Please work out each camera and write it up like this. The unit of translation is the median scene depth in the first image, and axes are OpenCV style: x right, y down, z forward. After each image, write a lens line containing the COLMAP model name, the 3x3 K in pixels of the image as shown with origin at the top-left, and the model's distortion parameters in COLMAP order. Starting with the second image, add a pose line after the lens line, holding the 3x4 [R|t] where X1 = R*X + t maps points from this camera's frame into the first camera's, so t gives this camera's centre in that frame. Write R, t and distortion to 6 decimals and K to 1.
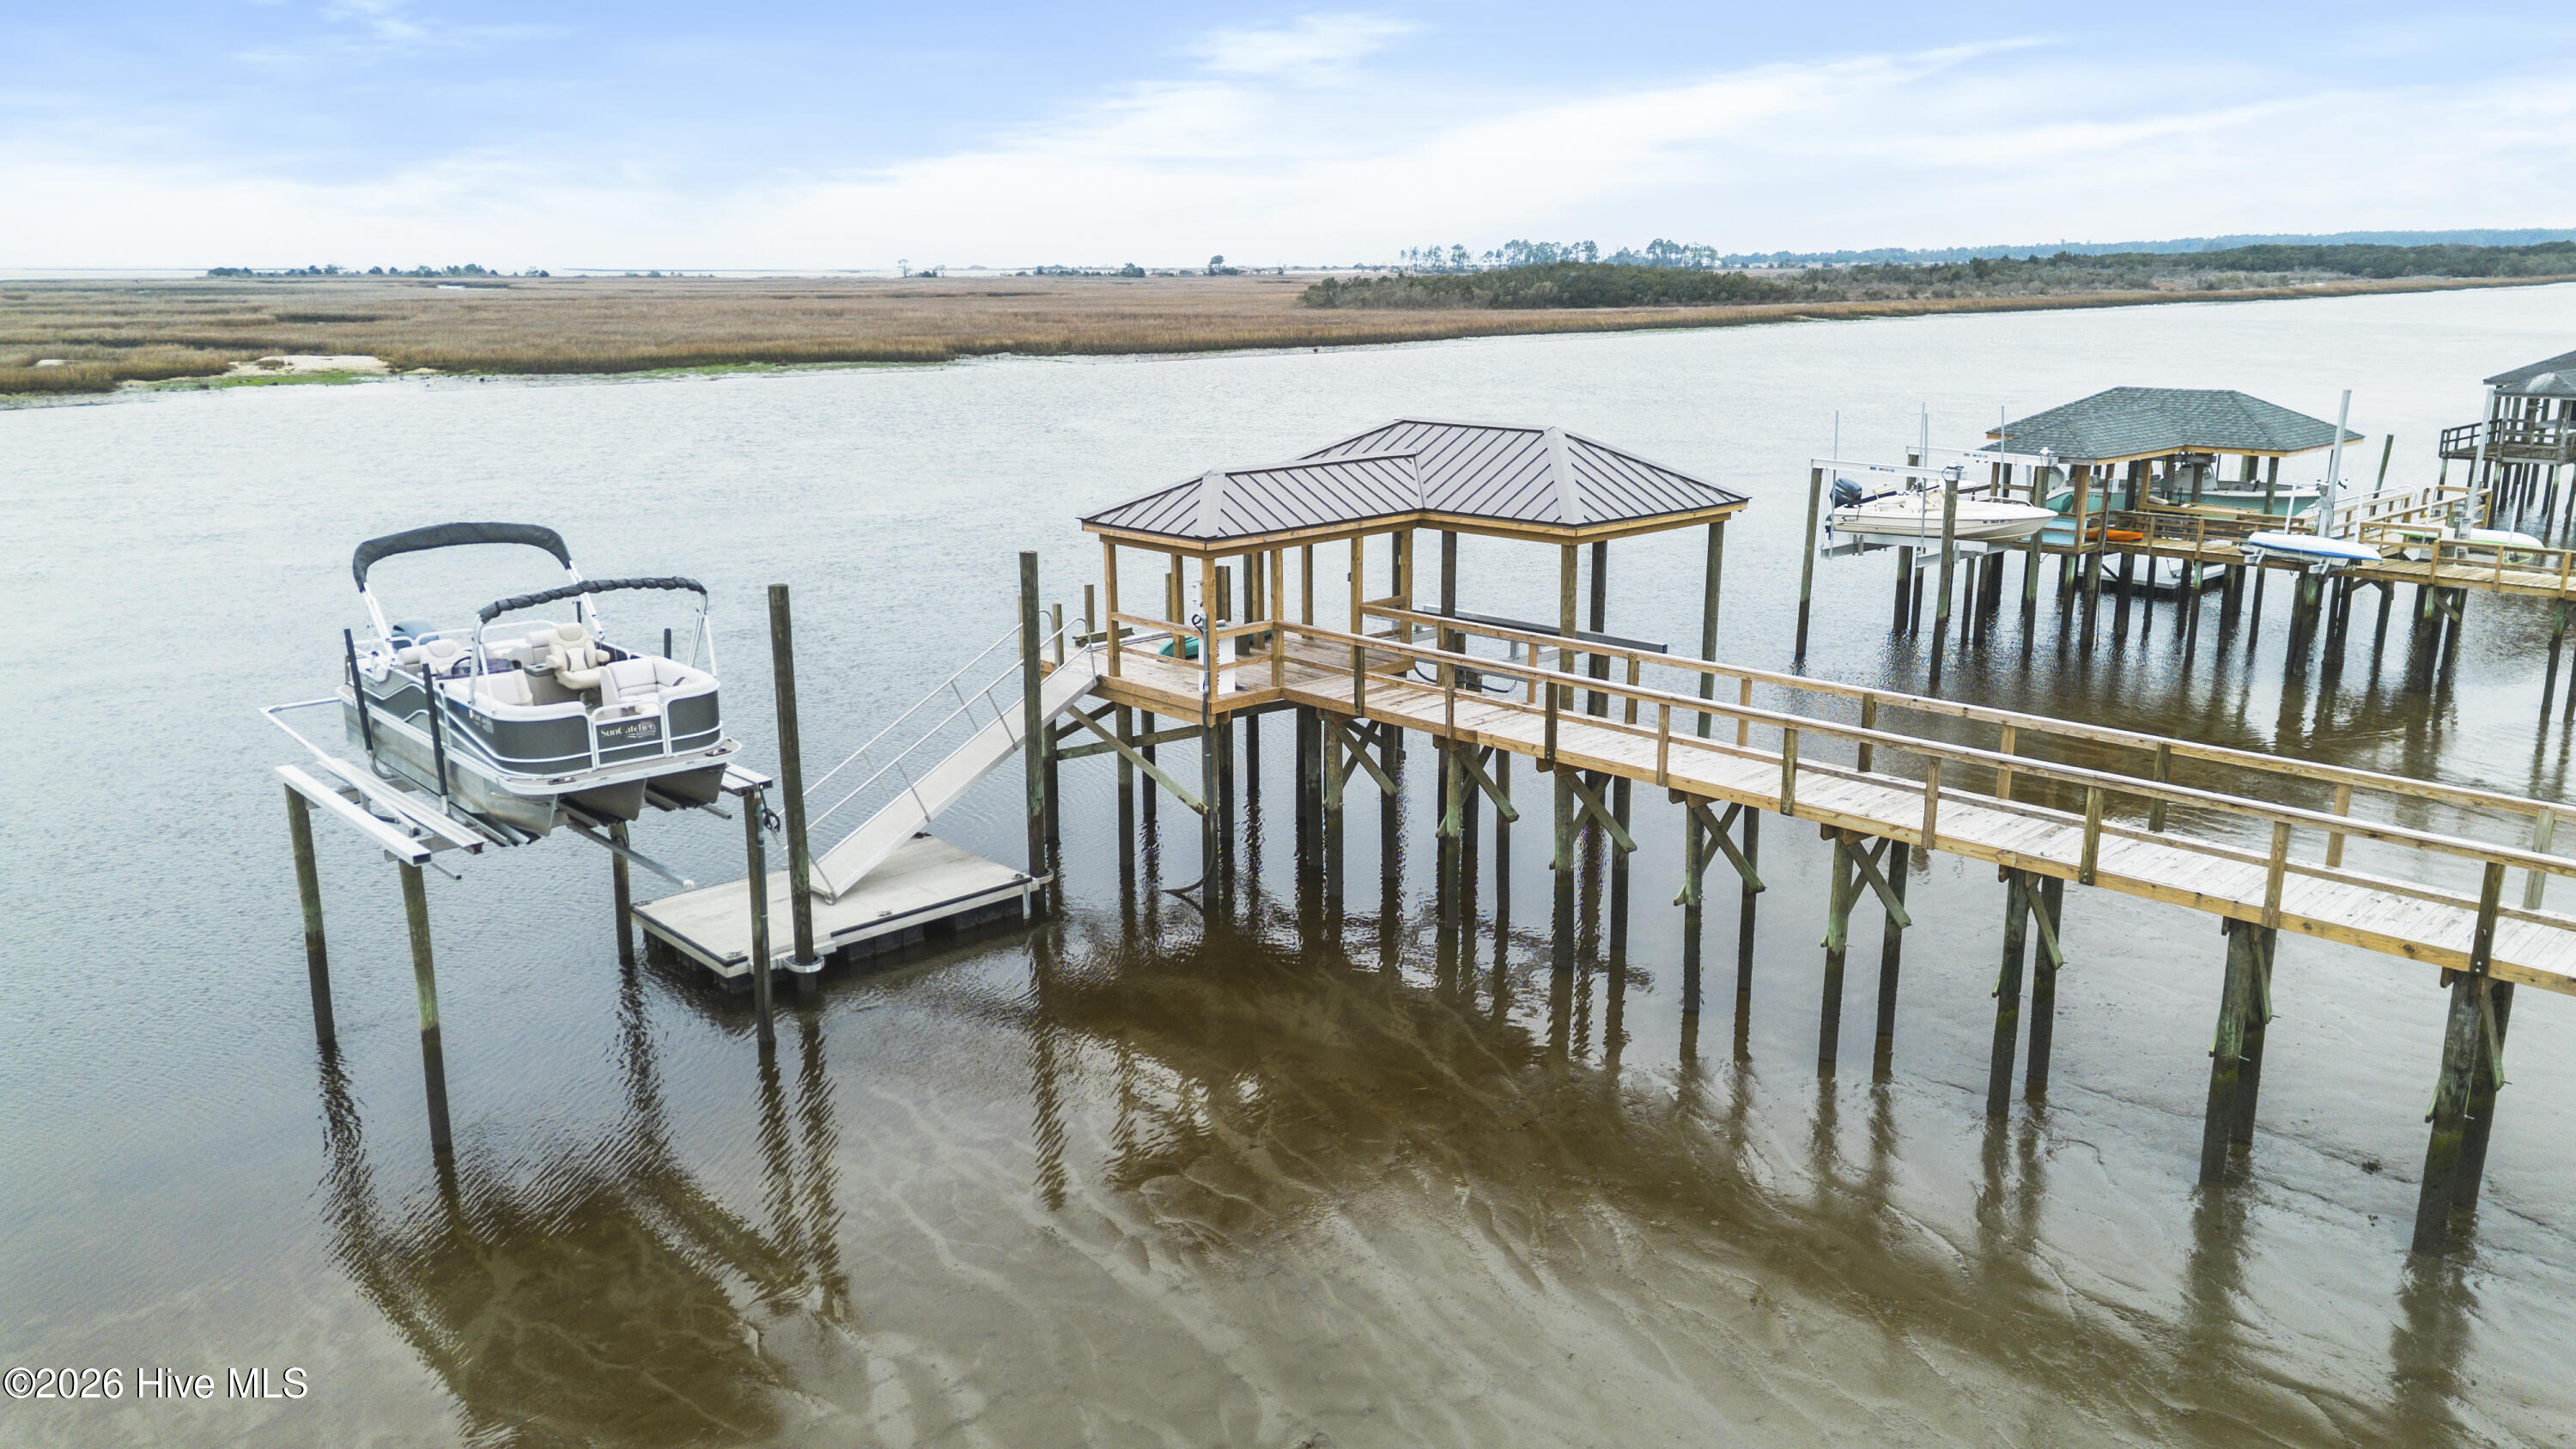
lens RADIAL K [[1784.3, 0, 1276.2], [0, 1784.3, 725.0], [0, 0, 1]] dist [0.111573, -0.100065]
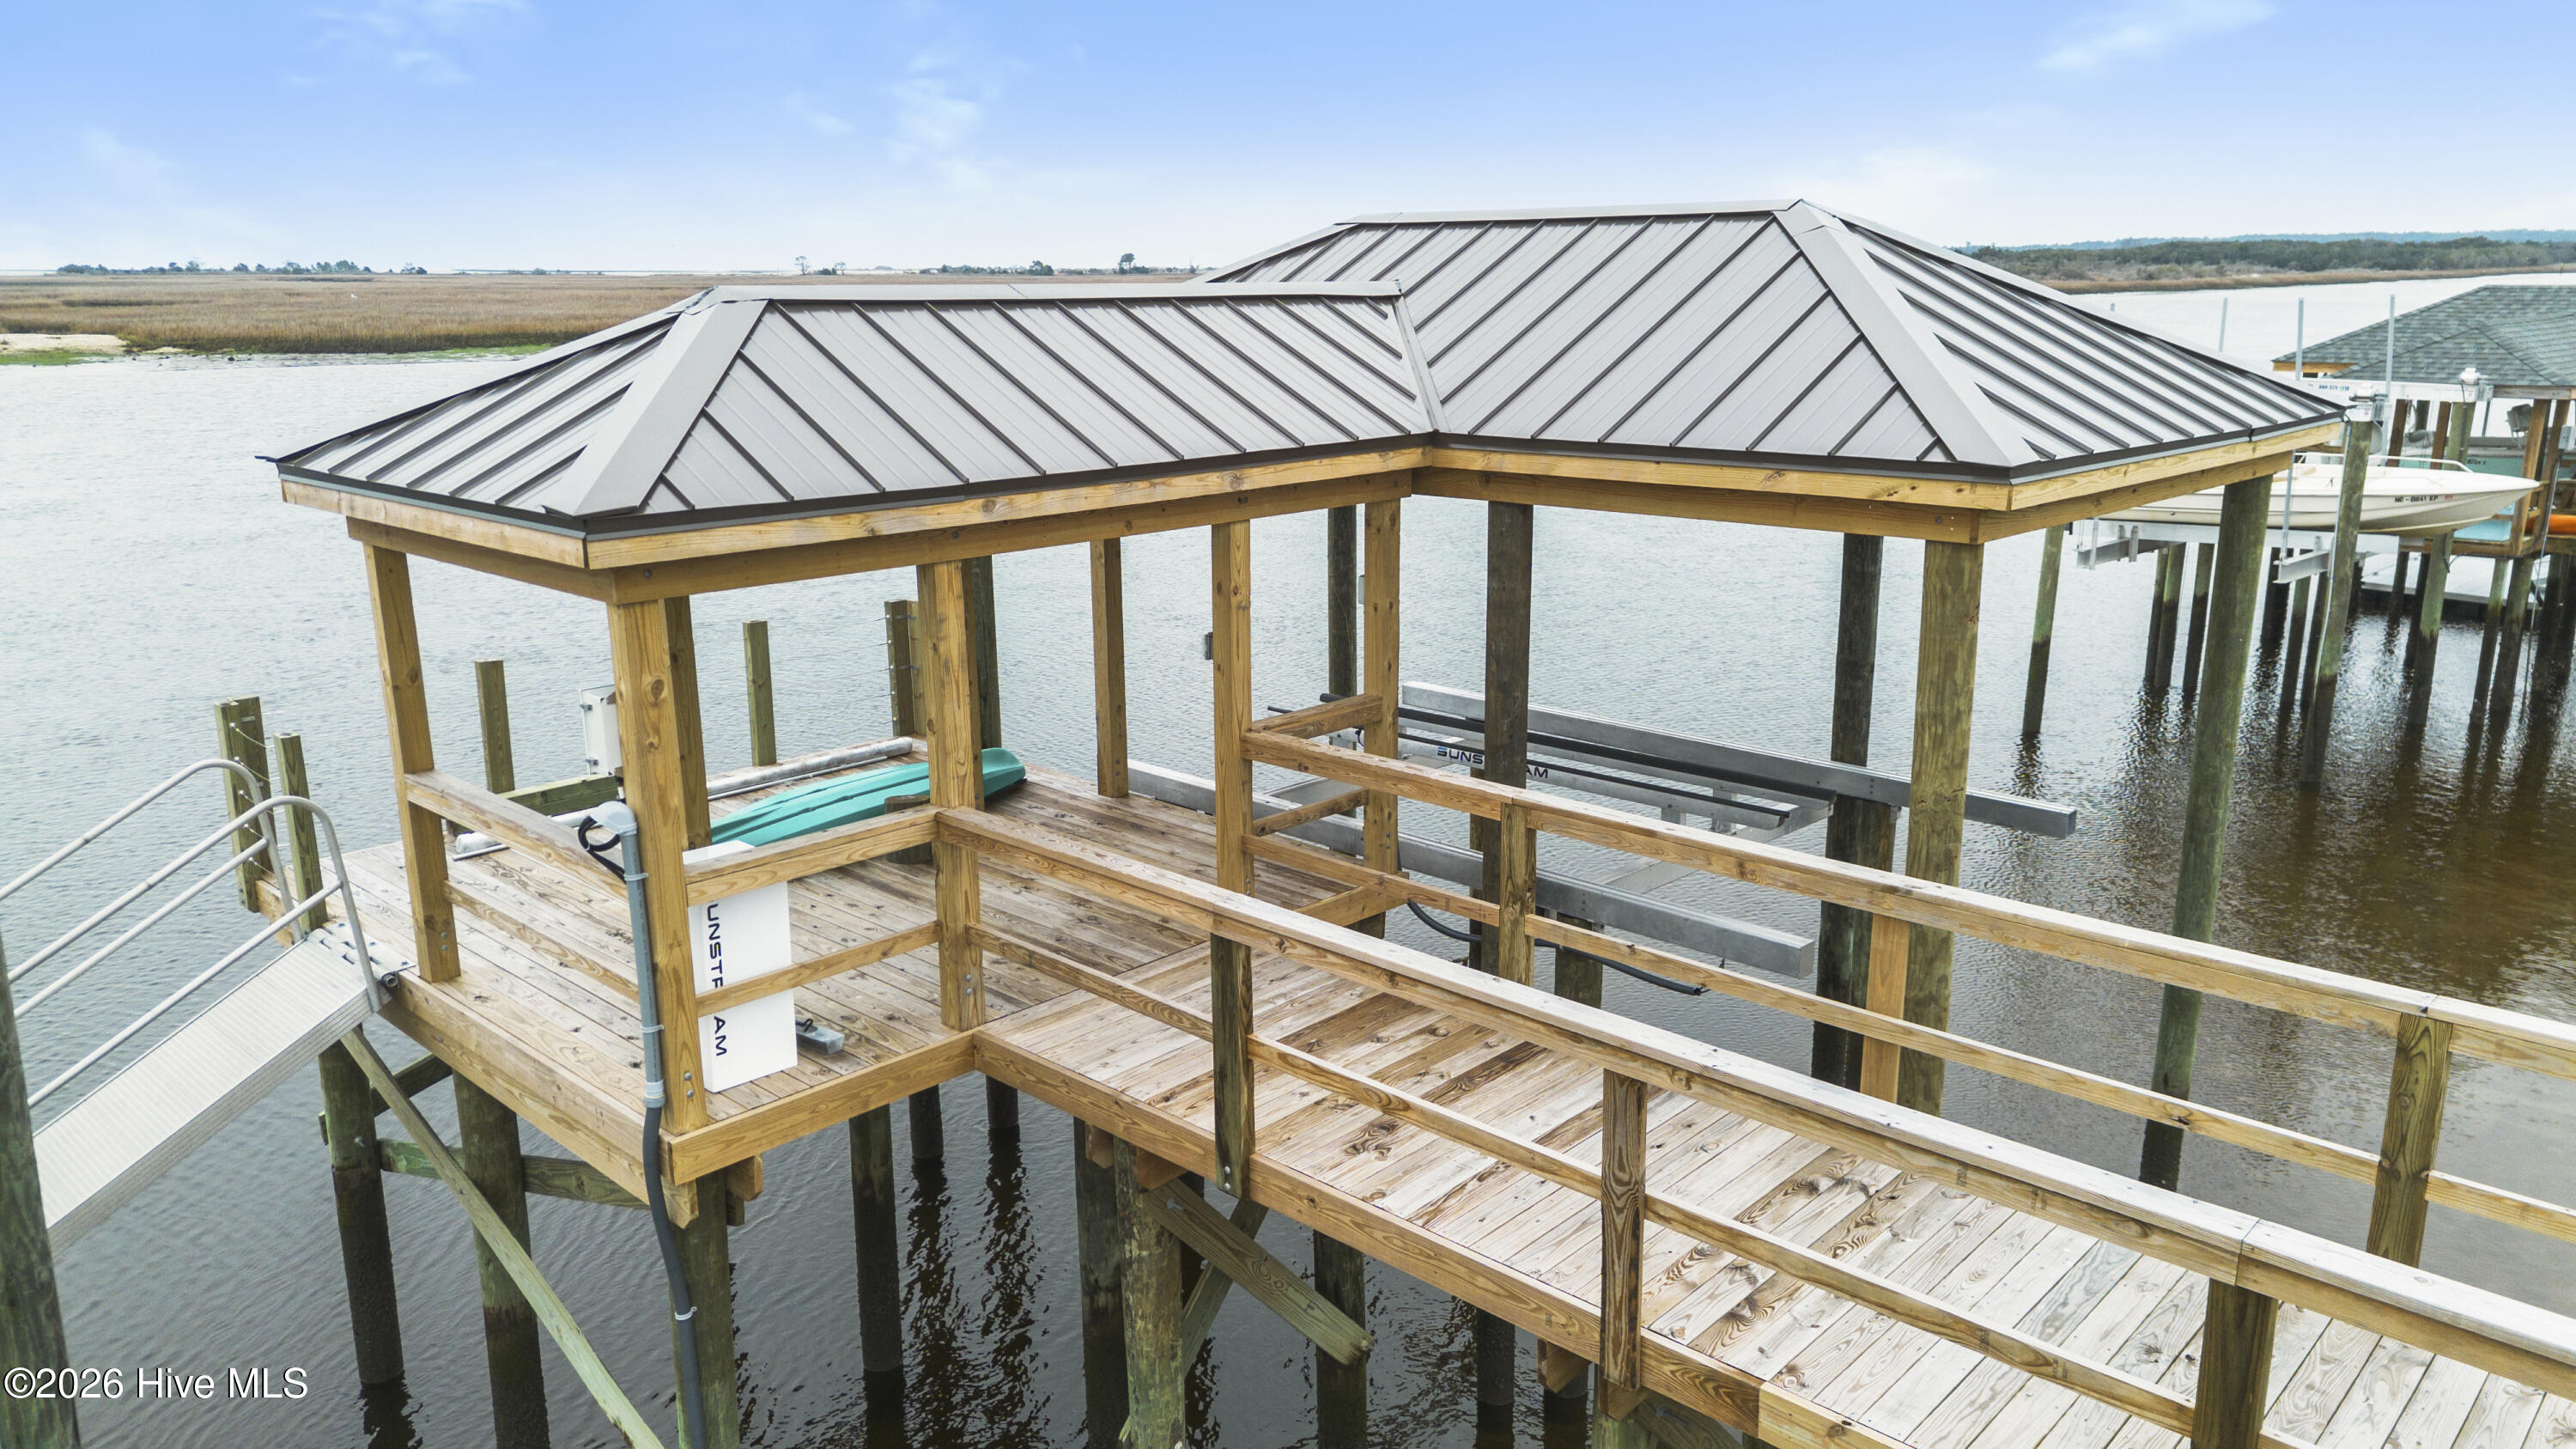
lens RADIAL K [[1784.3, 0, 1276.2], [0, 1784.3, 725.0], [0, 0, 1]] dist [0.111573, -0.100065]
pose [[0.998916, -0.010999, 0.045220, 0.025082], [0.011108, 0.999936, -0.002173, -0.044221], [-0.045193, 0.002673, 0.998975, 0.442482]]
